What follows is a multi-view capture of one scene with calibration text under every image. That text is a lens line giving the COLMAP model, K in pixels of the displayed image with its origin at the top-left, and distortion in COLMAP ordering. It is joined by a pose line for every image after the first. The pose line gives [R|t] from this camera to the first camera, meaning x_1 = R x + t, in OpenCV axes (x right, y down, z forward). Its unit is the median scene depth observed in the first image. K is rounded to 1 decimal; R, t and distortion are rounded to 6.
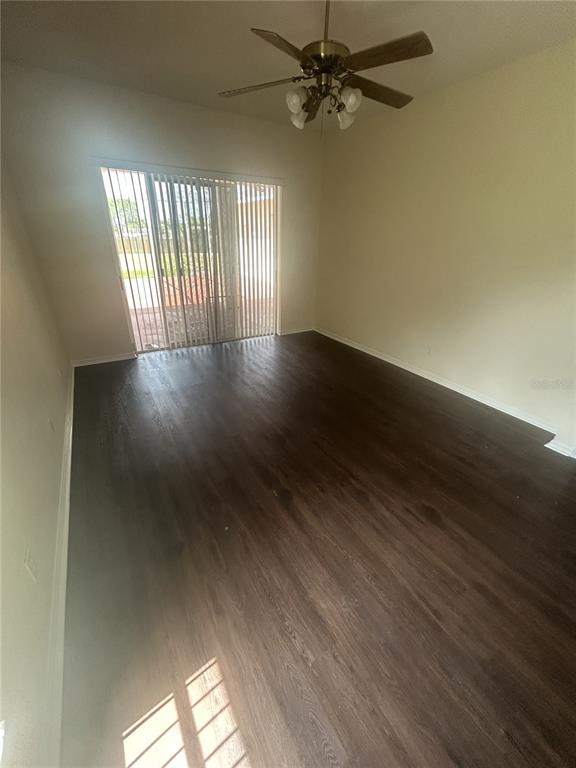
lens RADIAL K [[311.8, 0, 290.0], [0, 311.8, 382.9], [0, 0, 1]] dist [0.000346, 0.001030]
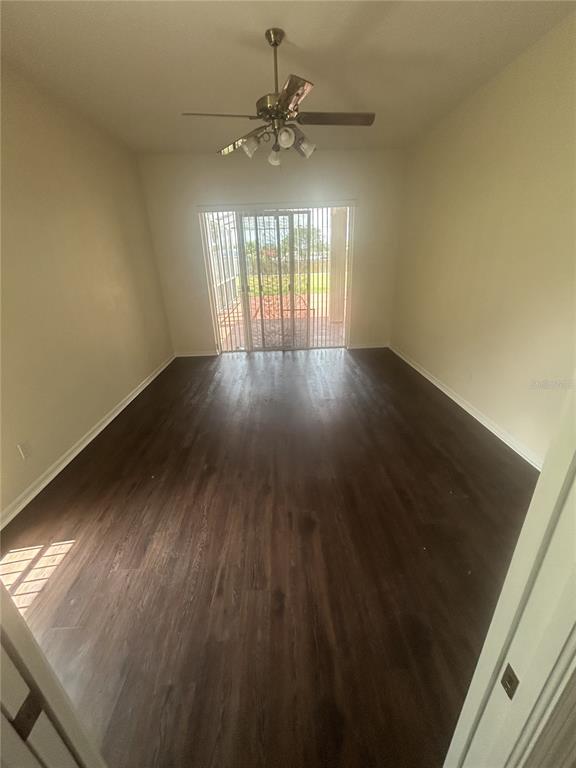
lens RADIAL K [[311.8, 0, 287.9], [0, 311.8, 382.8], [0, 0, 1]] dist [0.000346, 0.001030]
pose [[0.871724, 0.134887, -0.471065, 0.877092], [-0.159173, 0.987179, -0.011883, -0.003126], [0.463422, 0.085339, 0.882019, 0.069152]]
